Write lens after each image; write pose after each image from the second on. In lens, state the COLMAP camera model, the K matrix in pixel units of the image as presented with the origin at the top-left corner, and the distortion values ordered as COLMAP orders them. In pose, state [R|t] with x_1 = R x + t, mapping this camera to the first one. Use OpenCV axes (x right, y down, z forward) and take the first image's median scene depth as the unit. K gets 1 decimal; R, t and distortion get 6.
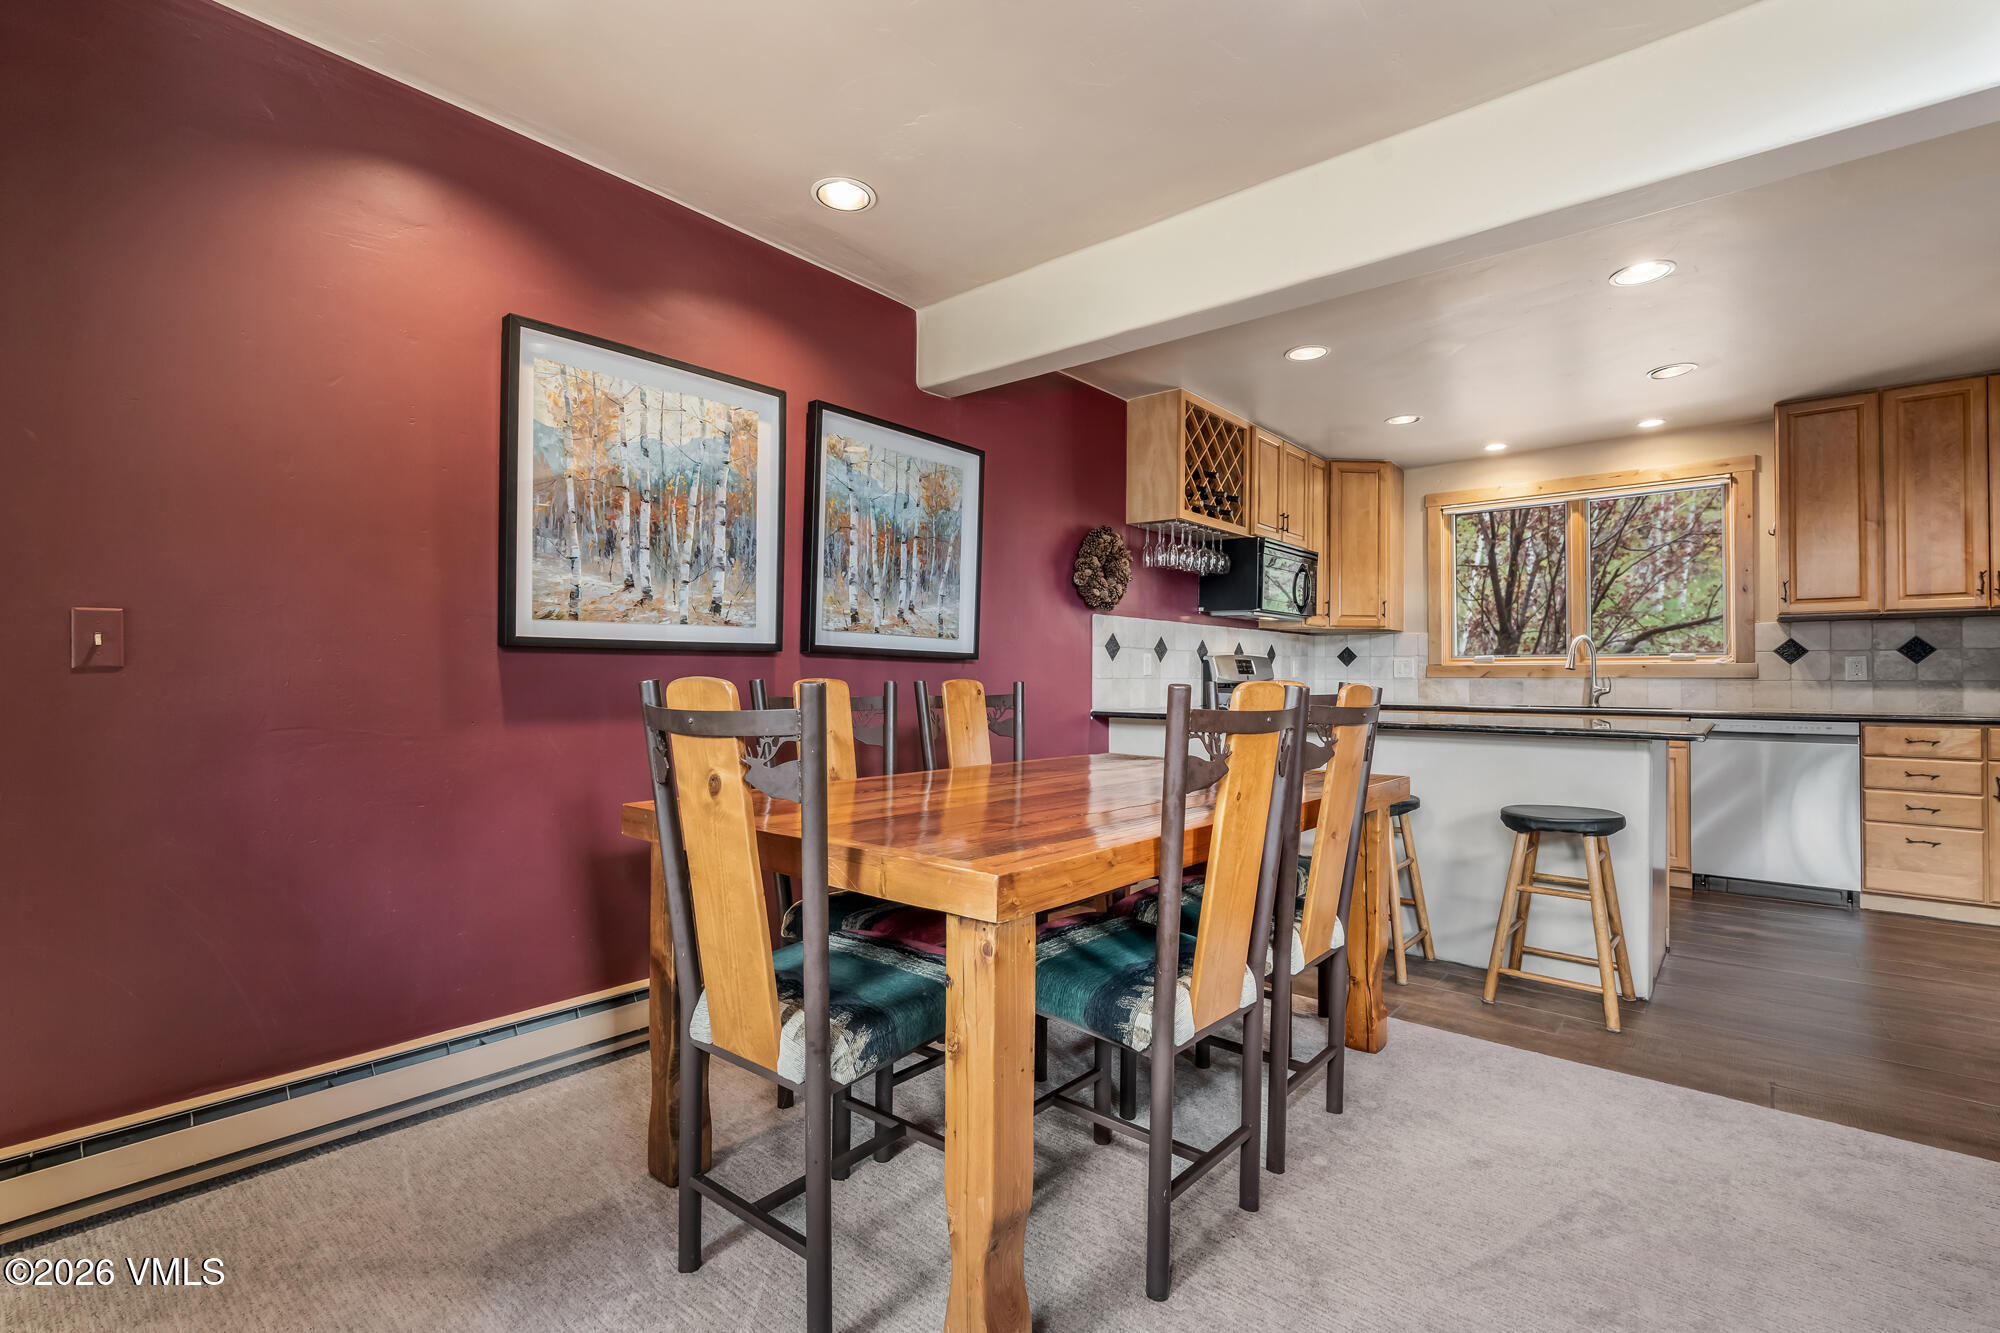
lens RADIAL K [[896.5, 0, 1000.0], [0, 896.5, 666.5], [0, 0, 1]] dist [0.001226, 0.000135]
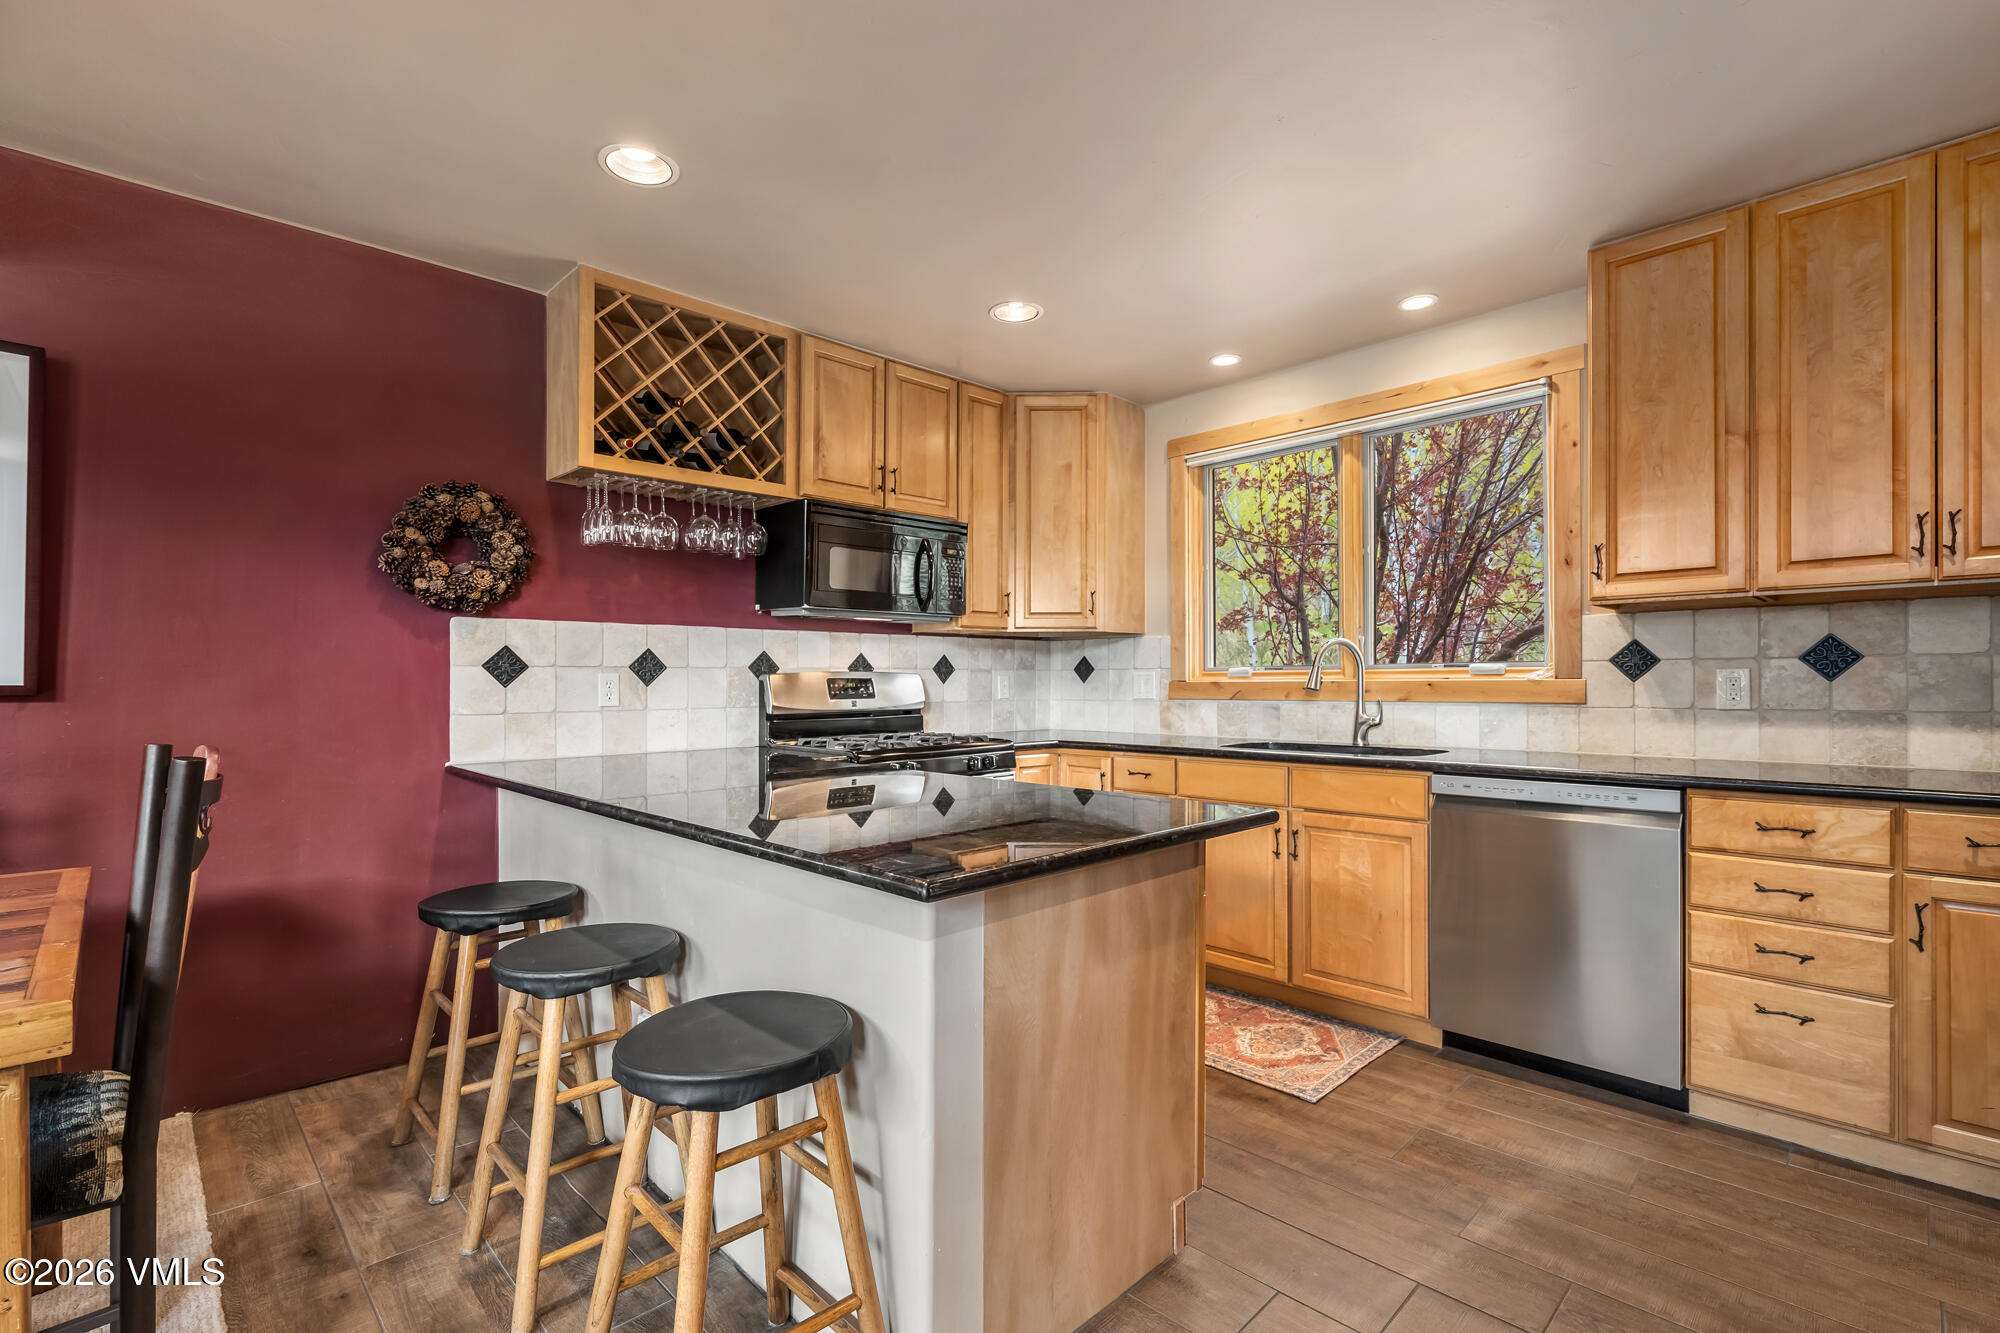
lens RADIAL K [[890.9, 0, 1006.2], [0, 890.9, 684.8], [0, 0, 1]] dist [0.000604, 0.000049]
pose [[0.995440, -0.007682, -0.095082, 0.545555], [0.009285, 0.999822, 0.016433, -0.015287], [0.094939, -0.017241, 0.995334, 0.375661]]
